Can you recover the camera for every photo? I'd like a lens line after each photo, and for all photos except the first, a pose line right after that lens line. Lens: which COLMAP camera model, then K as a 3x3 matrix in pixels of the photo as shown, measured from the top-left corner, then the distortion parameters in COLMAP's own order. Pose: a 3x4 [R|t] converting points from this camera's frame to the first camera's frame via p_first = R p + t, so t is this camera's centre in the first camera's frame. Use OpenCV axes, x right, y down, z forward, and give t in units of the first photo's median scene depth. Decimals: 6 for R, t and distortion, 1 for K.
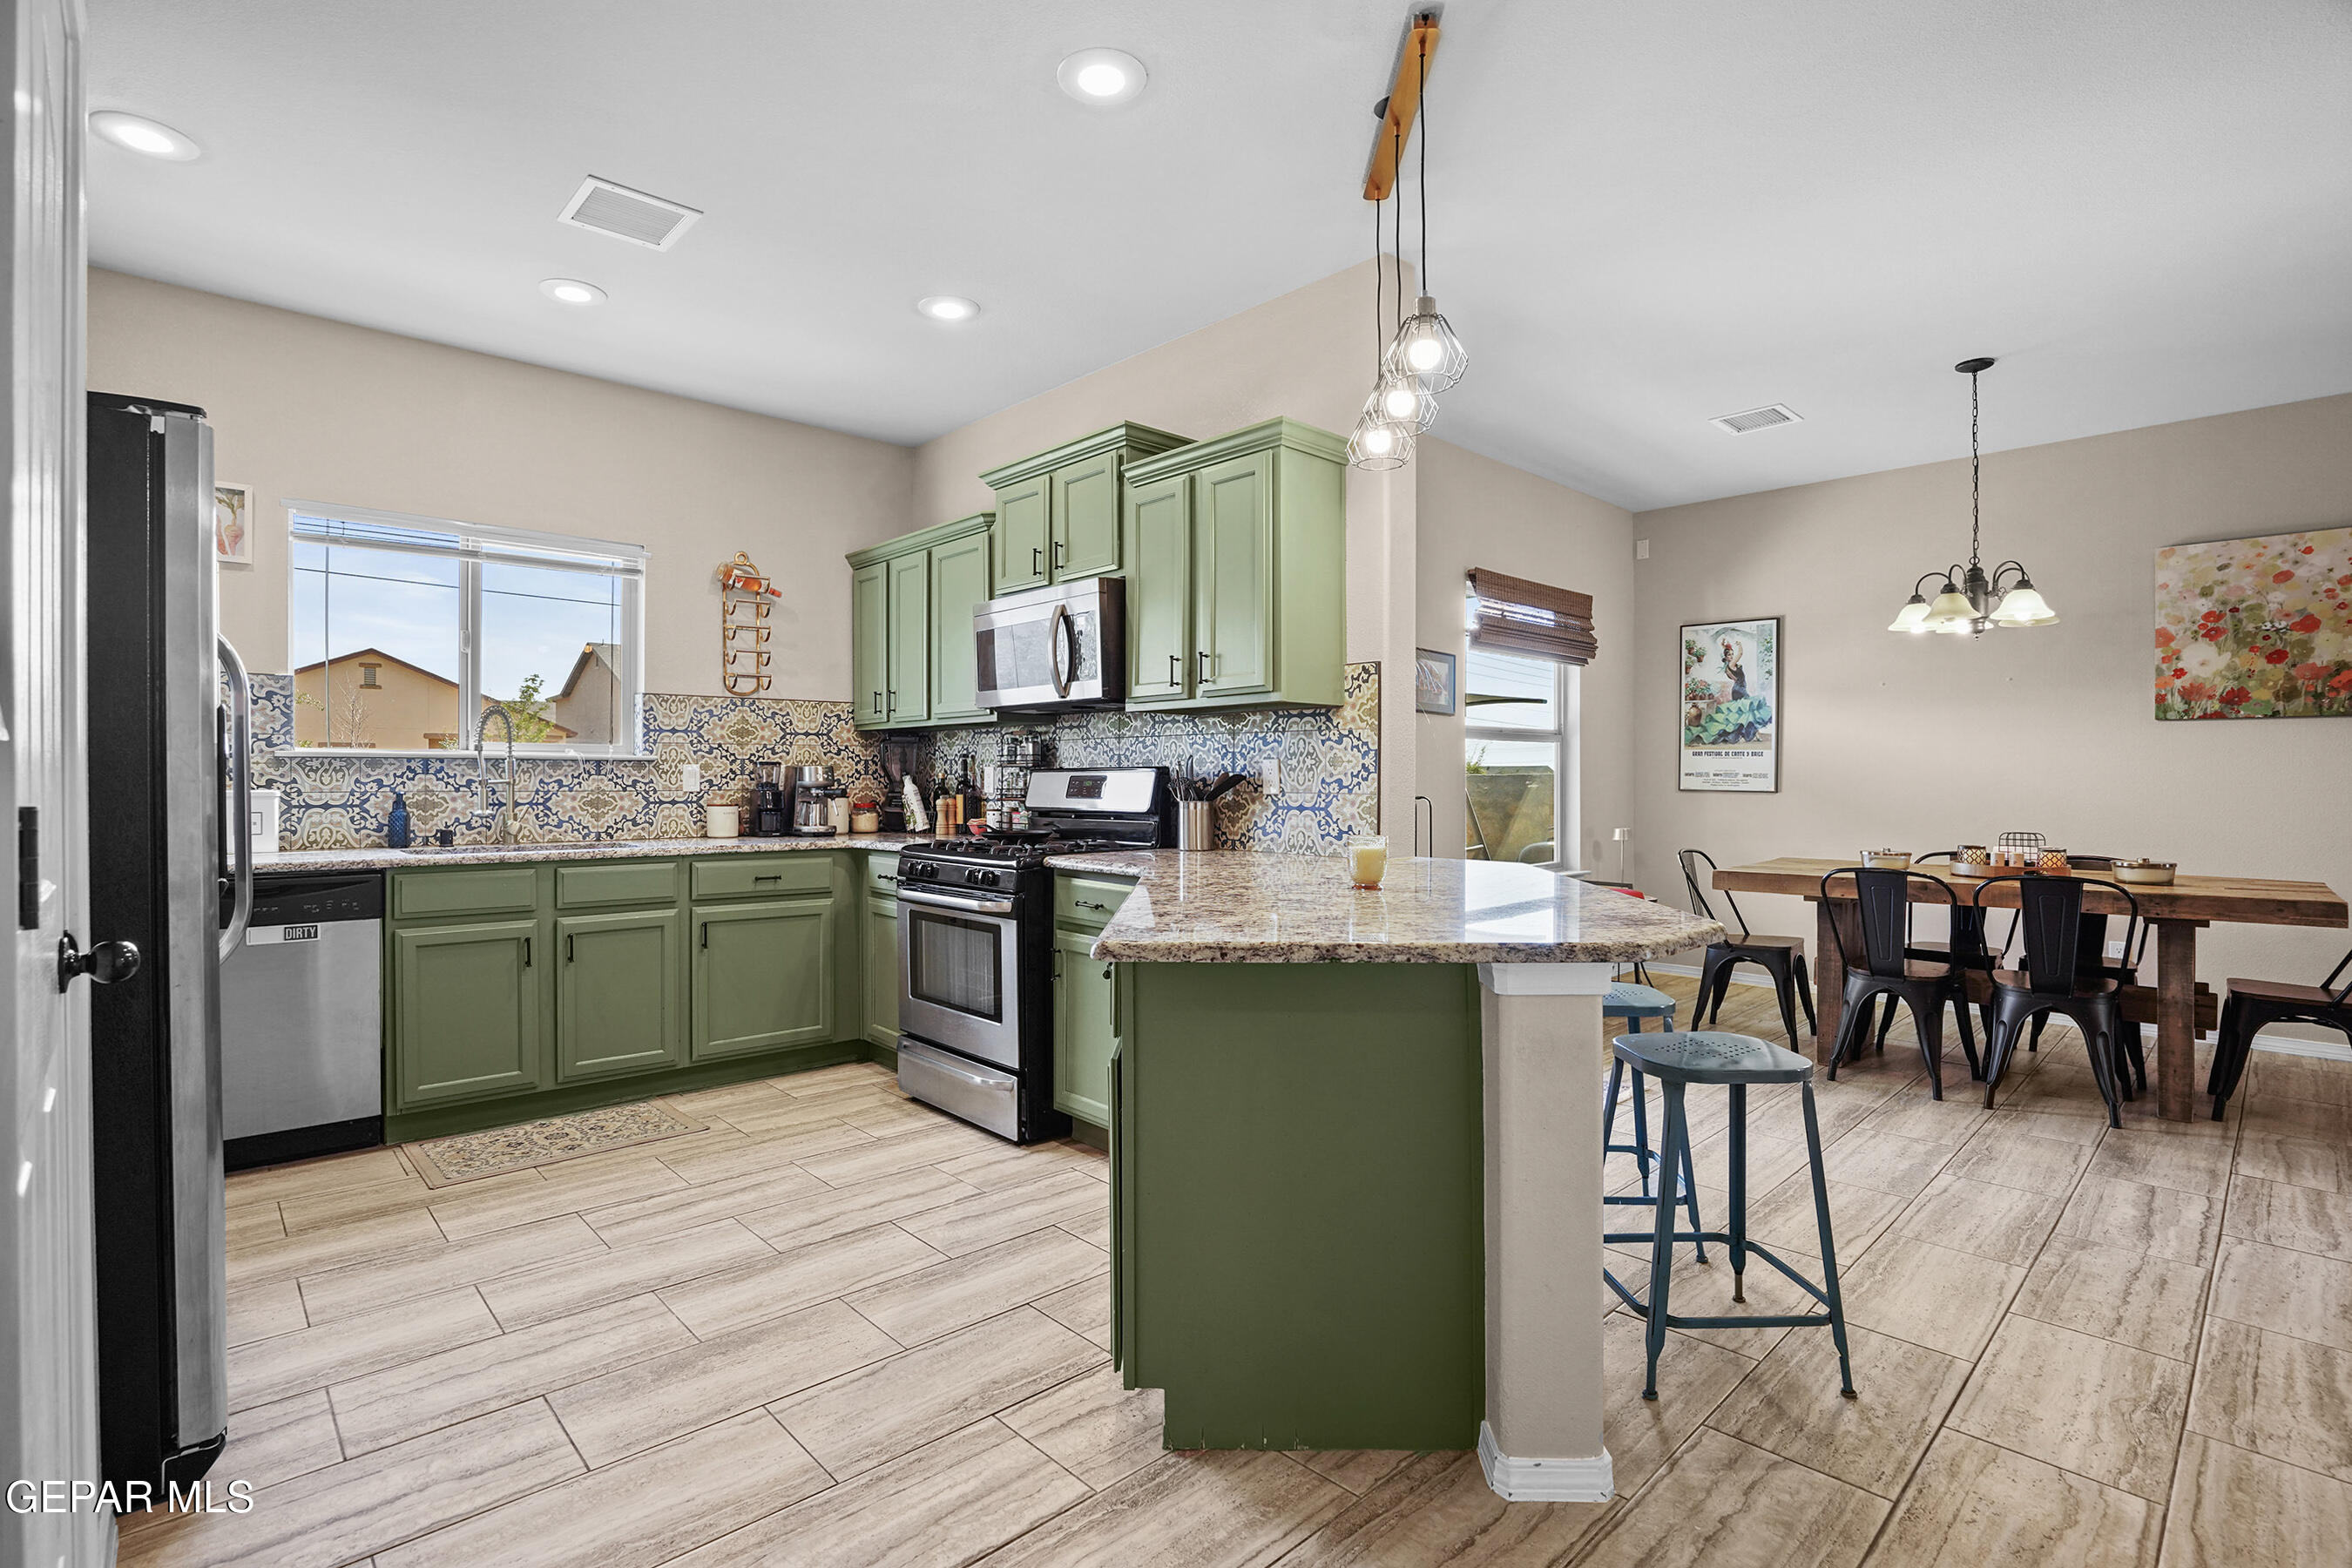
lens RADIAL K [[1093.0, 0, 1158.4], [0, 1093.0, 782.9], [0, 0, 1]] dist [-0.038522, 0.009311]
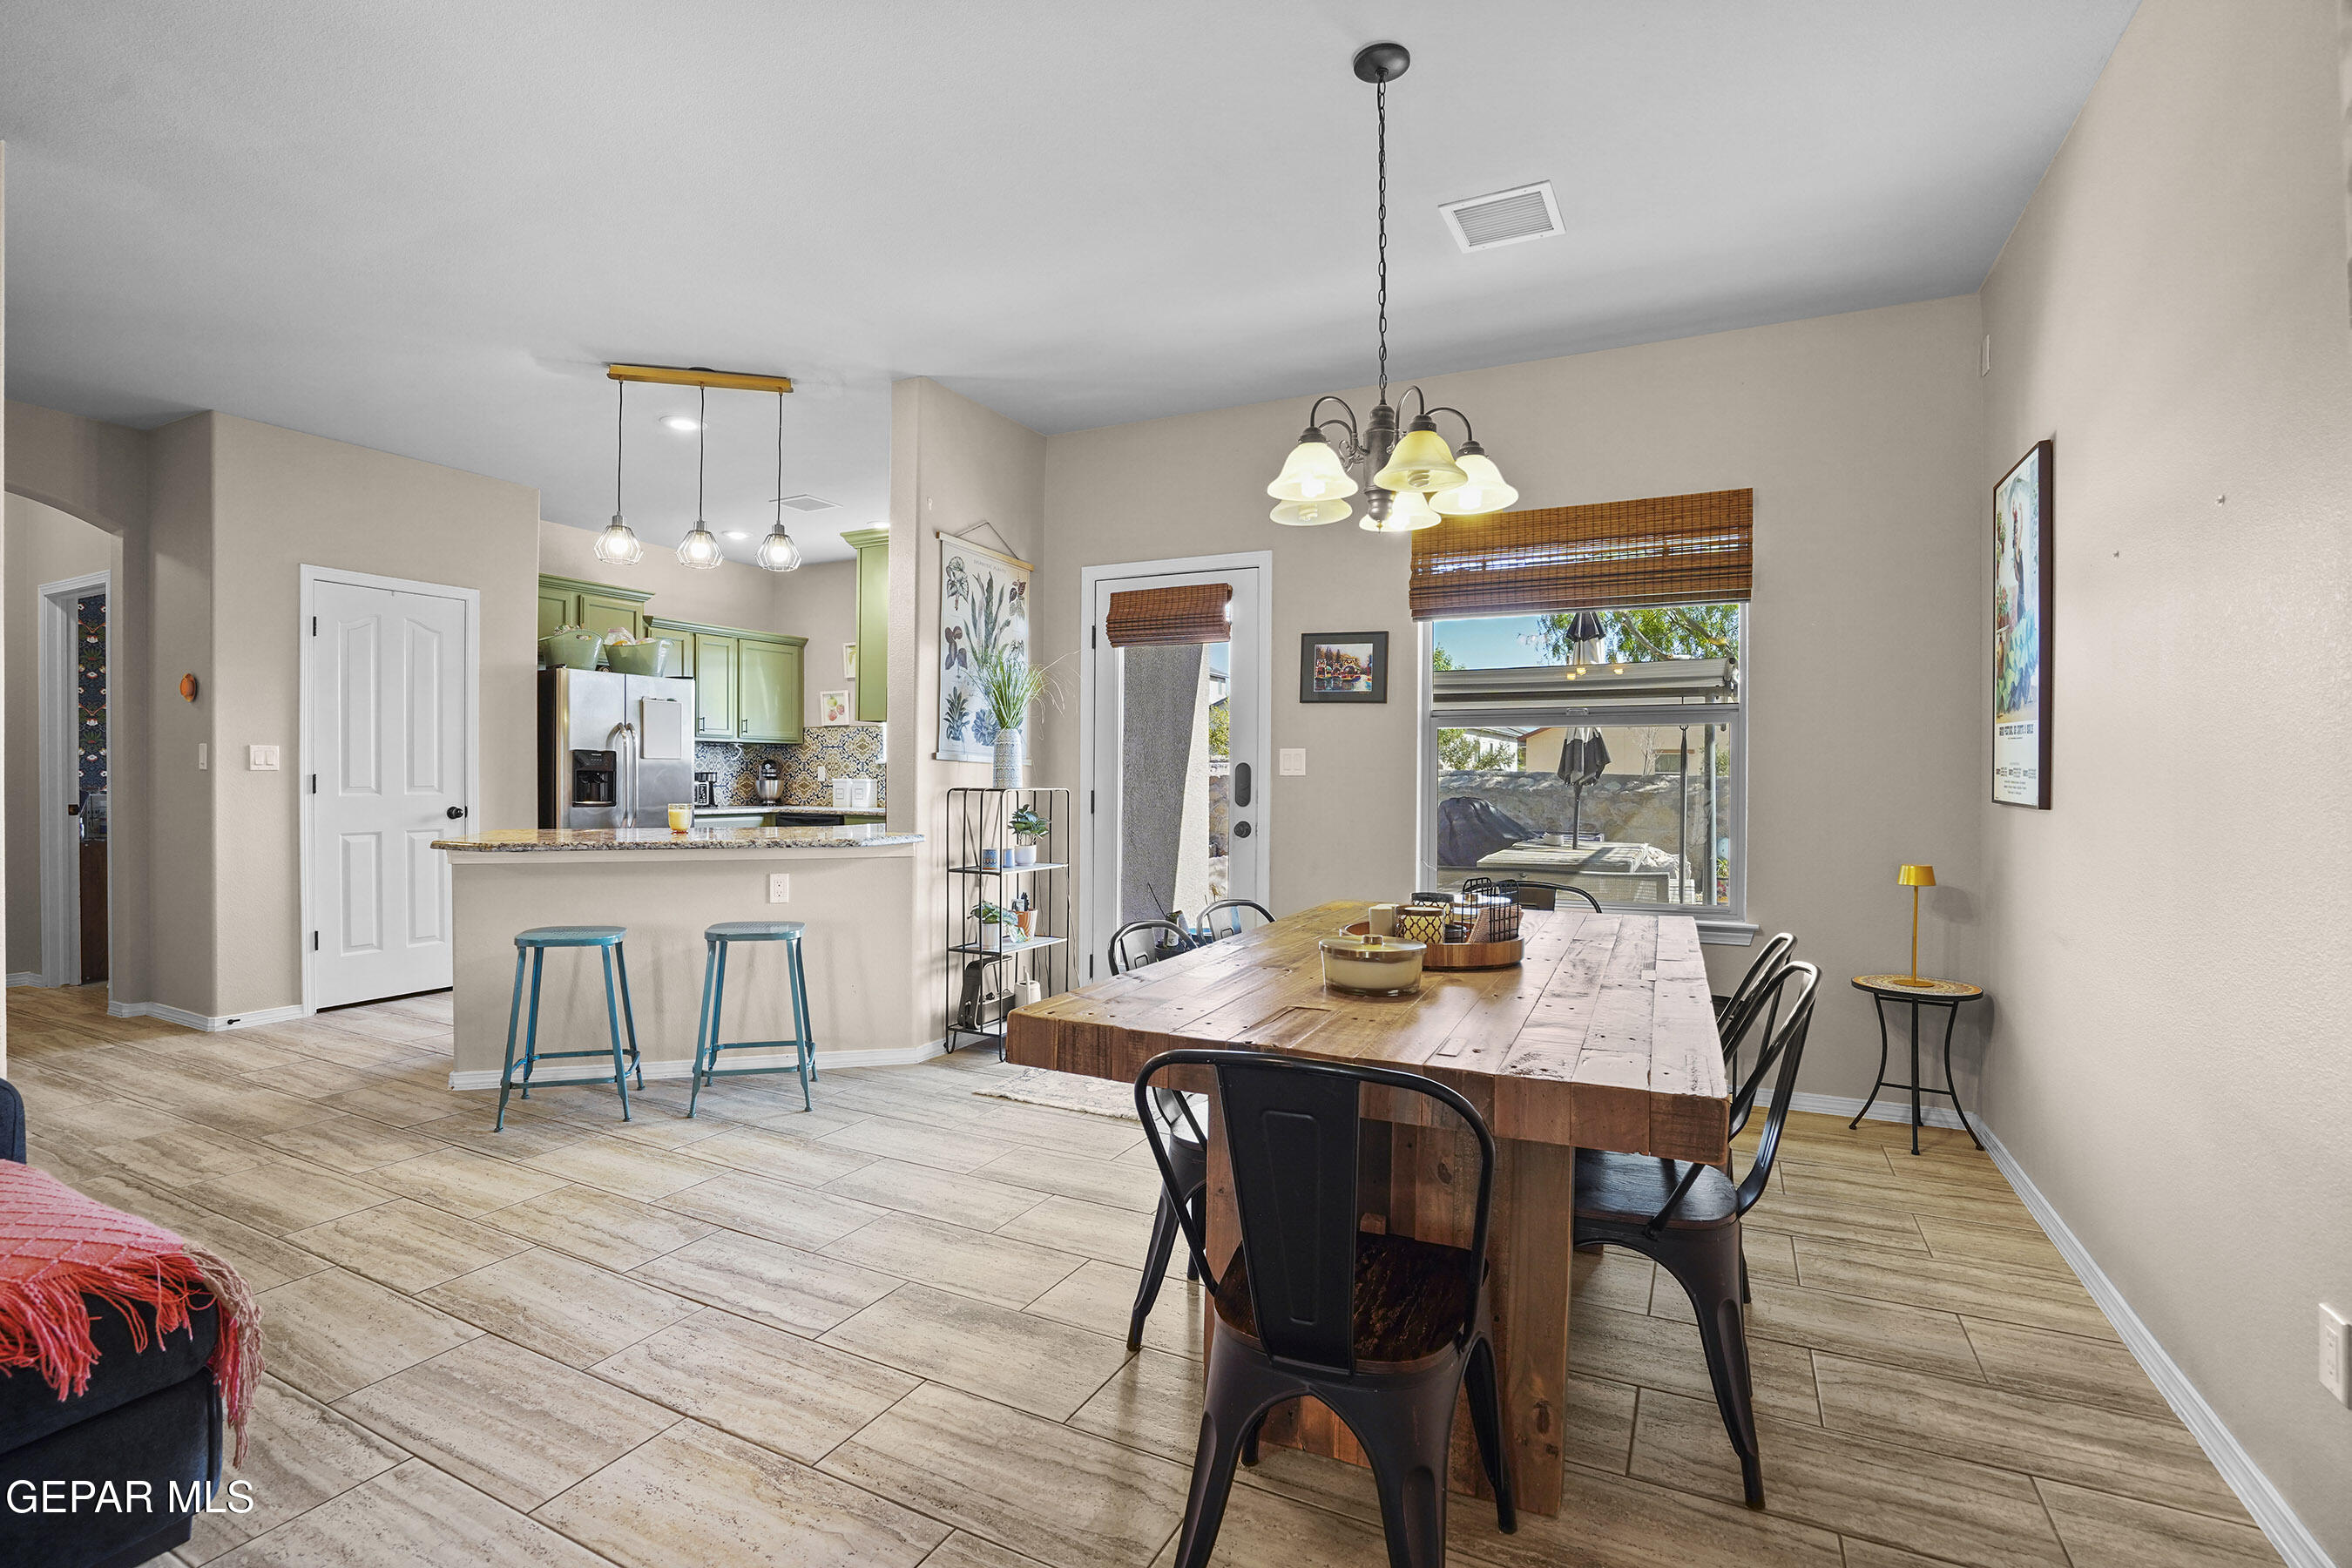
lens RADIAL K [[1093.0, 0, 1151.6], [0, 1093.0, 791.6], [0, 0, 1]] dist [-0.038522, 0.009311]
pose [[0.331710, 0.016748, -0.943233, 1.864405], [-0.002192, 0.999853, 0.016982, -0.011793], [0.943379, -0.003565, 0.331698, 1.002634]]
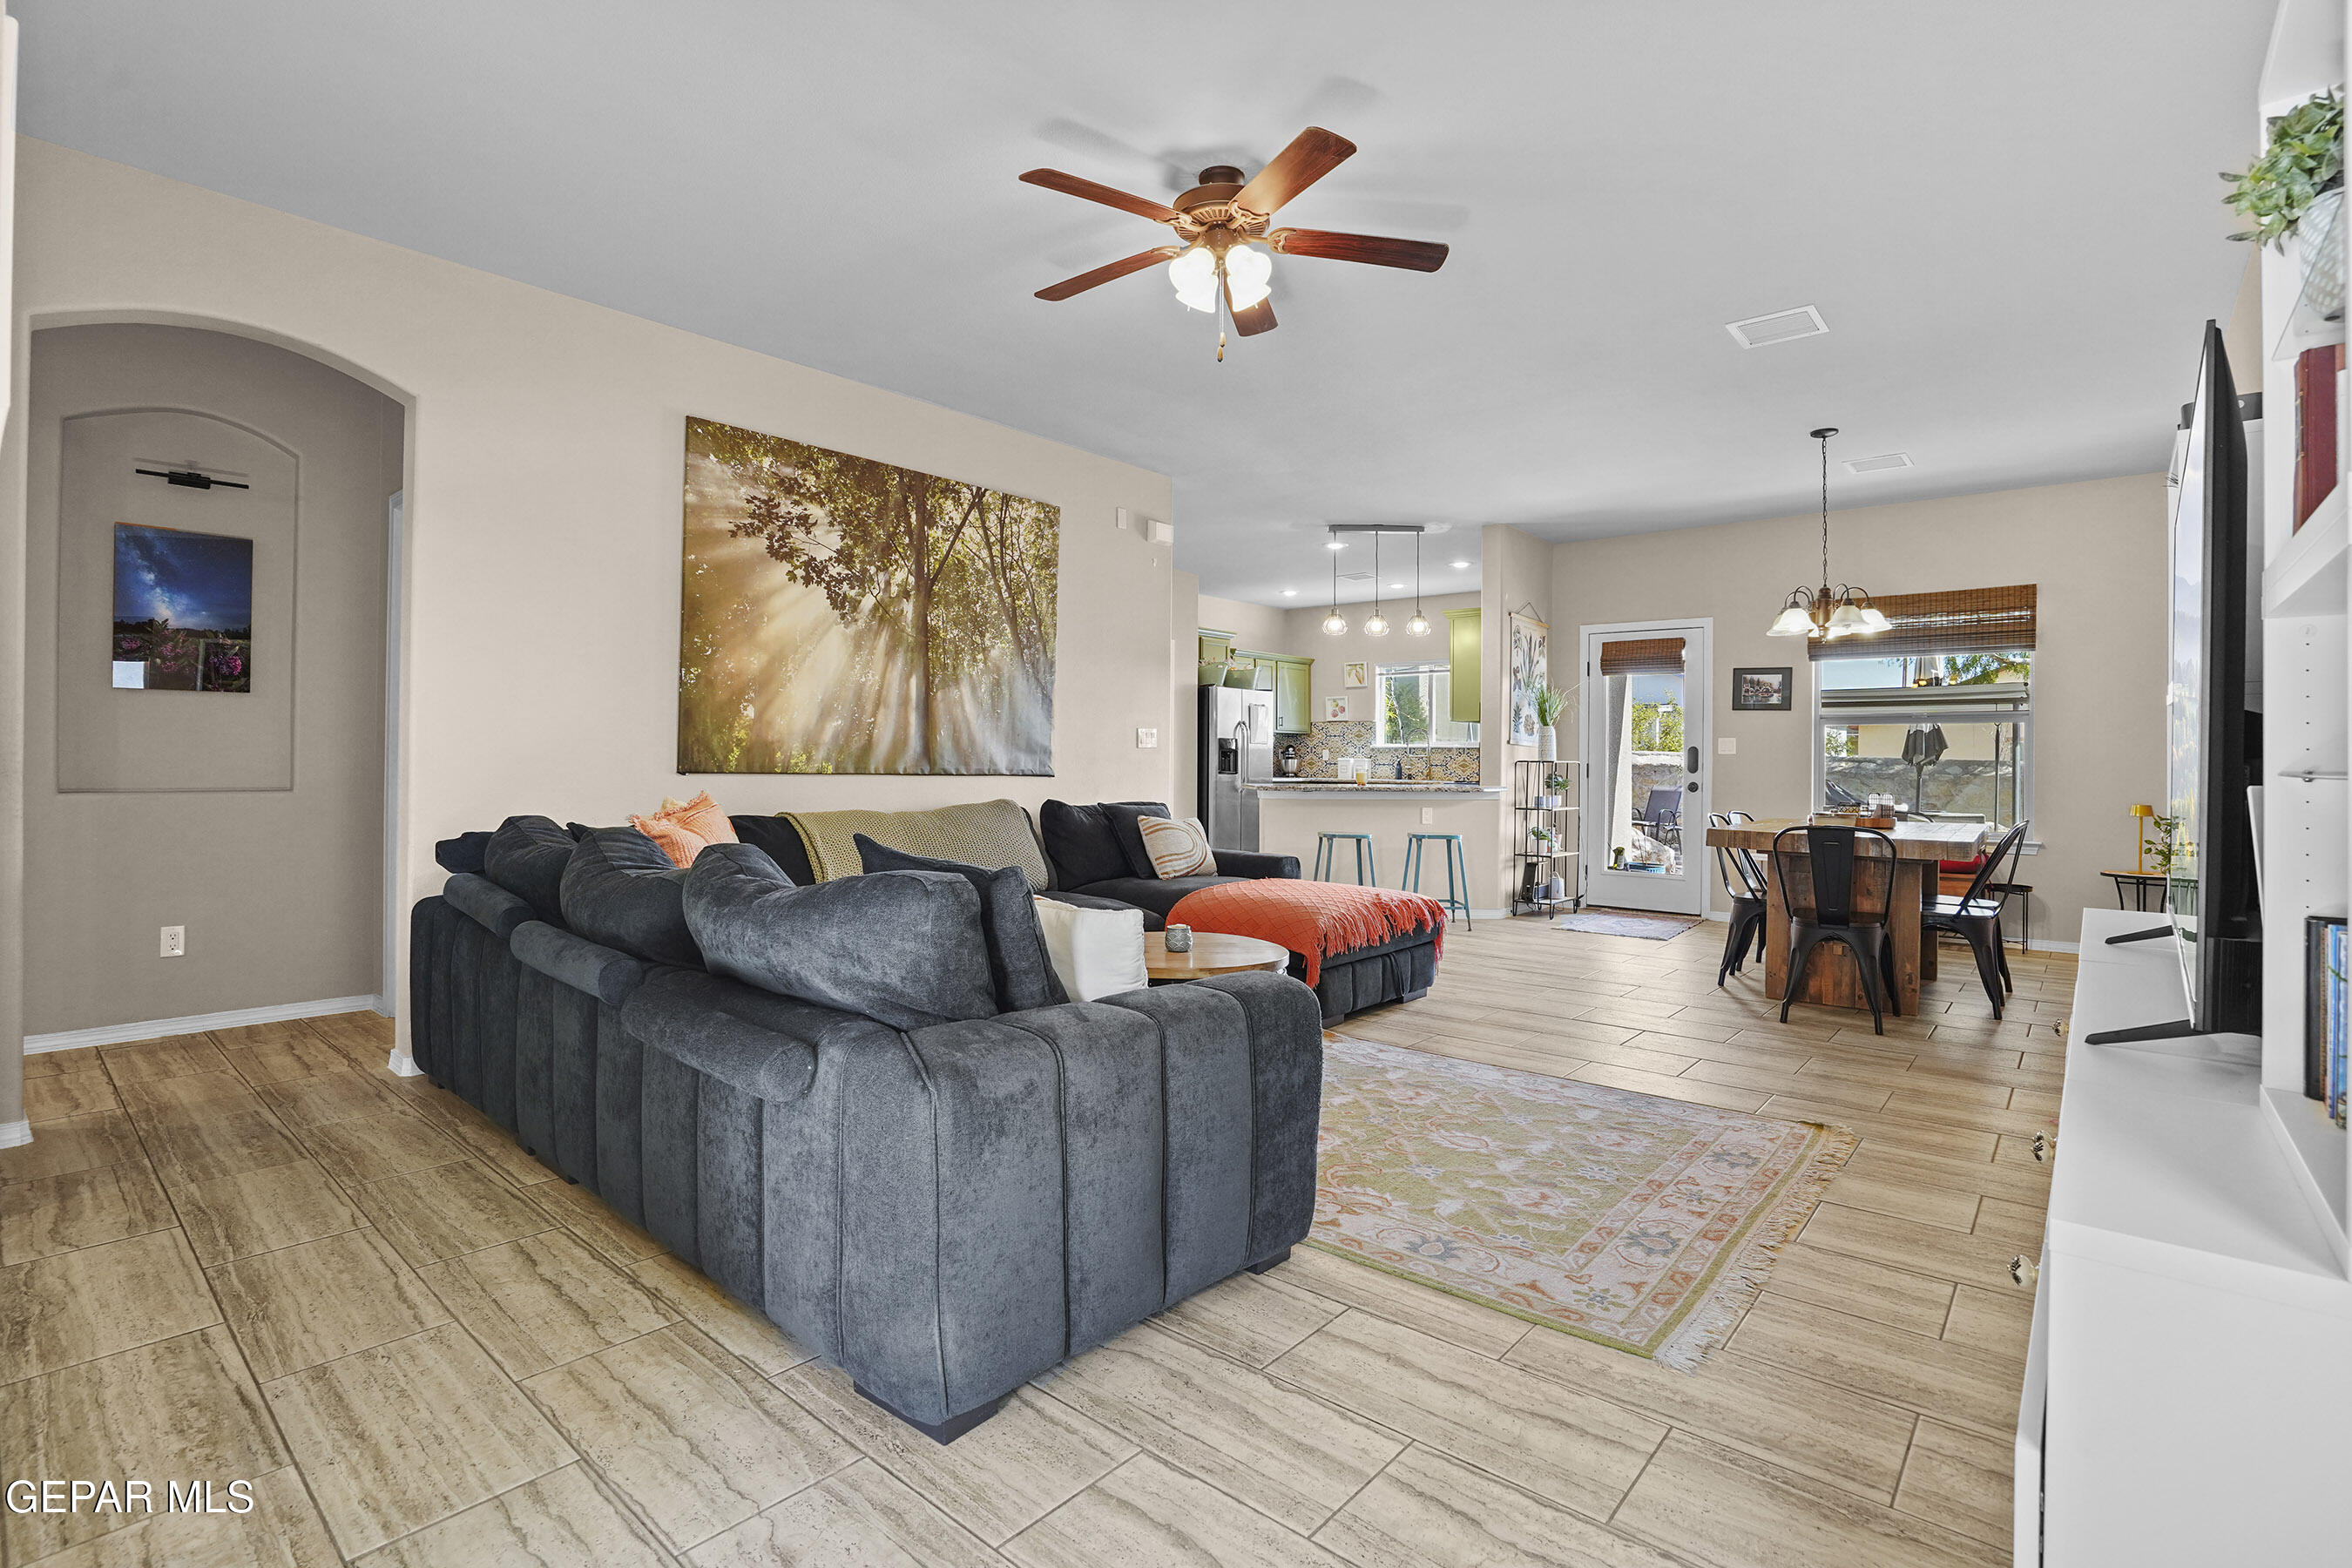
lens RADIAL K [[1093.0, 0, 1170.5], [0, 1093.0, 758.4], [0, 0, 1]] dist [-0.038522, 0.009311]
pose [[0.103595, -0.000066, -0.994620, 2.884041], [-0.008069, 0.999967, -0.000906, 0.014192], [0.994587, 0.008120, 0.103591, 0.117877]]
